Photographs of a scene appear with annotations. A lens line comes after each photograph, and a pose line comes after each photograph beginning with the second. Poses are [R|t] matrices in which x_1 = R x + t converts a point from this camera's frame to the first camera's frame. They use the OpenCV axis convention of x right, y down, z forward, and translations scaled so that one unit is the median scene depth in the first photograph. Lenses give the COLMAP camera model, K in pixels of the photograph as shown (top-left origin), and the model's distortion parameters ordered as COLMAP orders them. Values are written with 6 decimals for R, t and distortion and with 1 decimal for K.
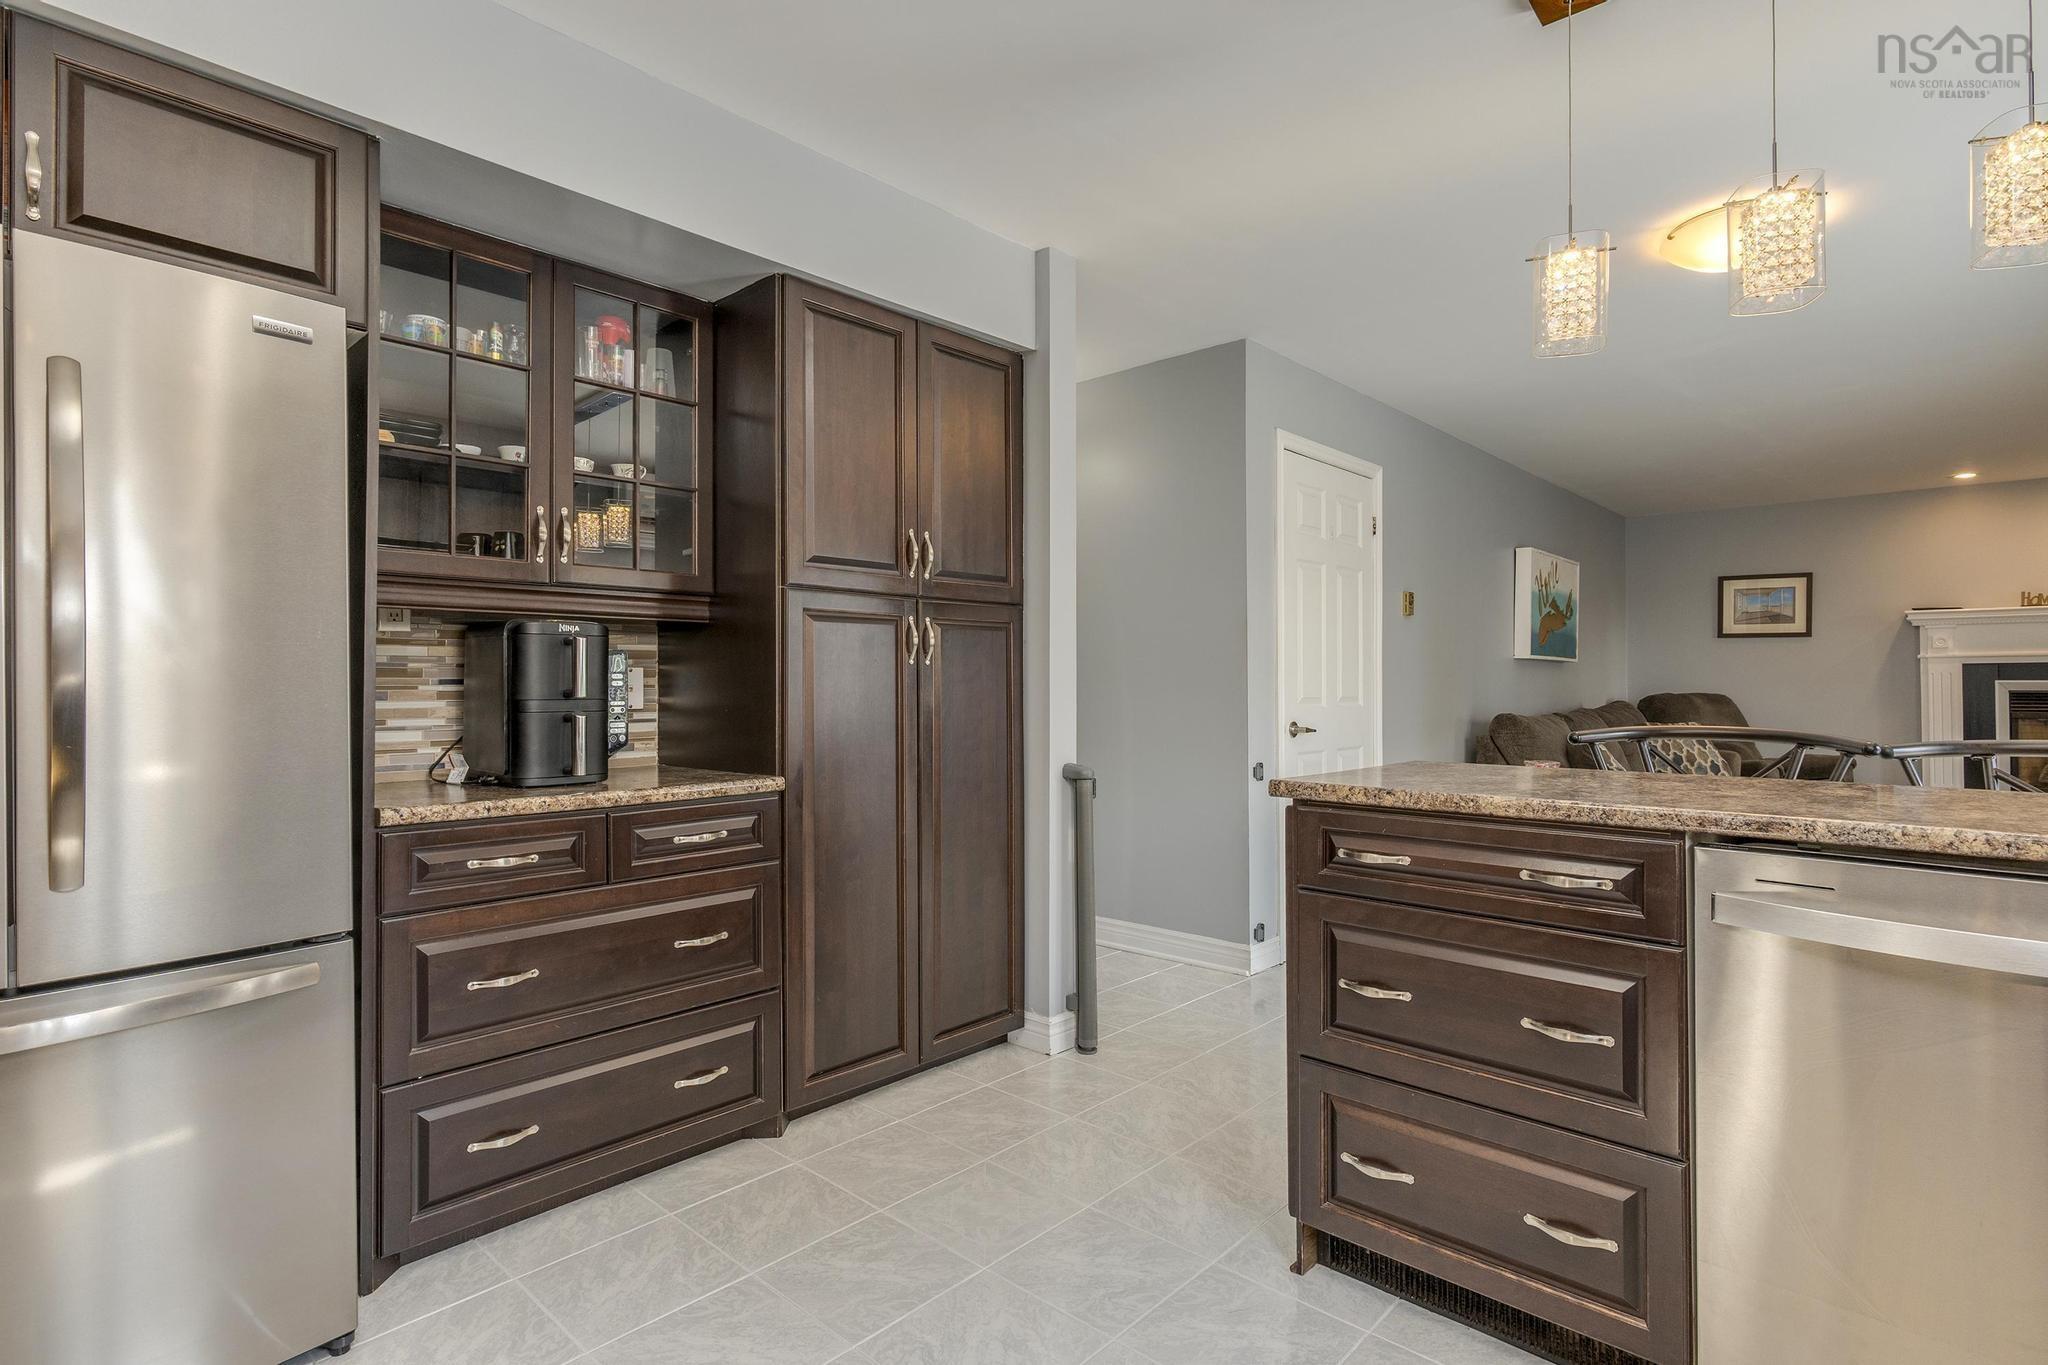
lens RADIAL K [[1030.3, 0, 1022.2], [0, 1030.3, 670.3], [0, 0, 1]] dist [-0.002787, 0.001768]
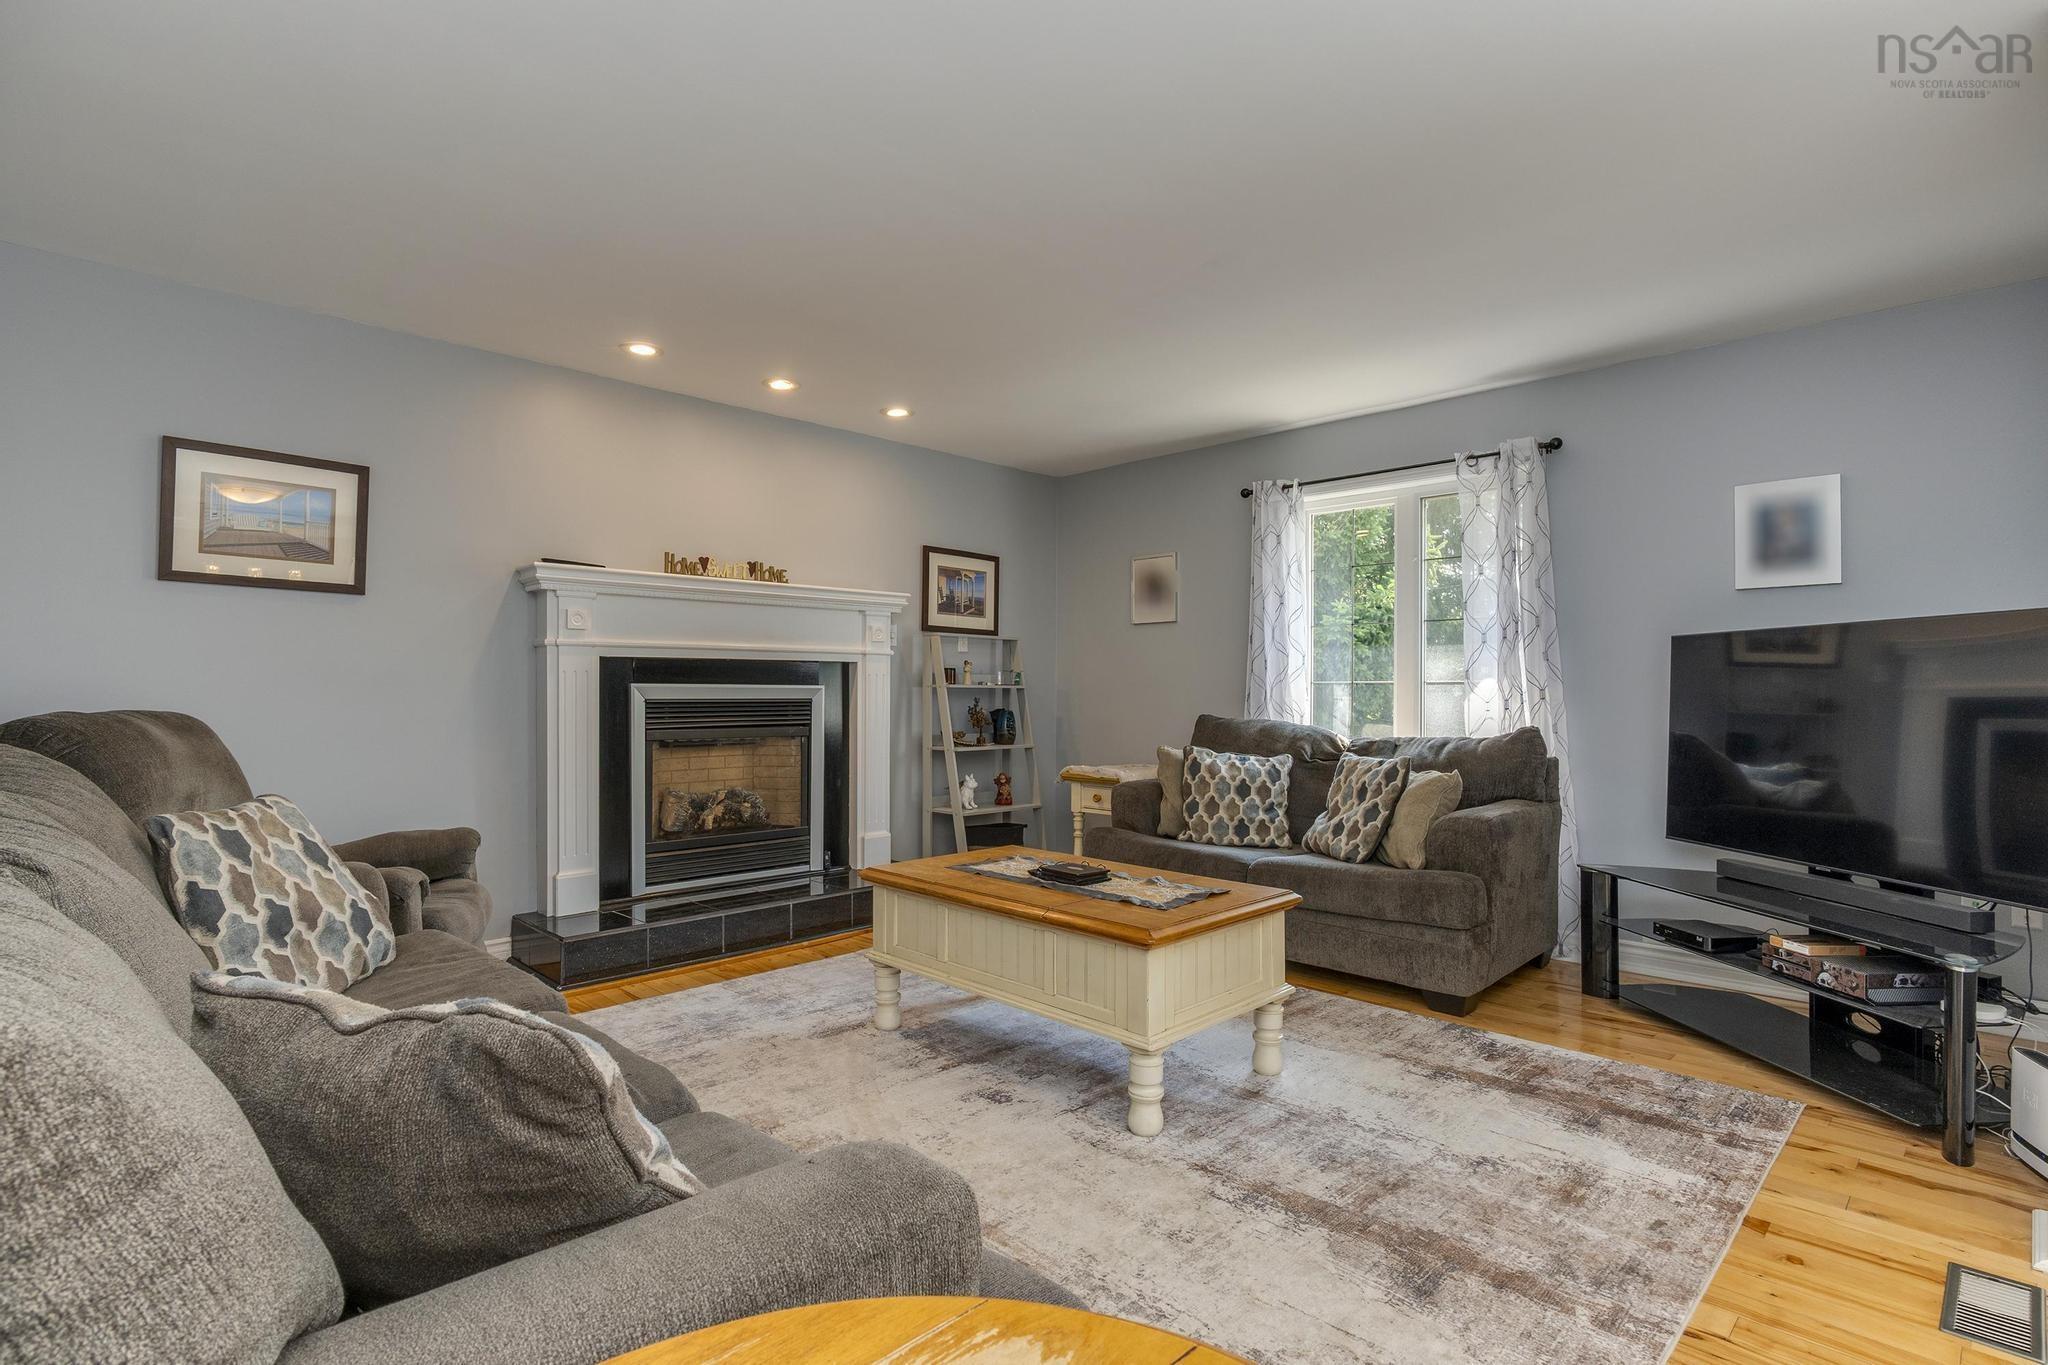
lens RADIAL K [[1030.3, 0, 1033.4], [0, 1030.3, 689.8], [0, 0, 1]] dist [-0.002787, 0.001768]
pose [[0.063515, 0.003390, 0.997975, 0.298743], [-0.017409, 0.999846, -0.002289, 0.010148], [-0.997829, -0.017228, 0.063564, 0.673164]]
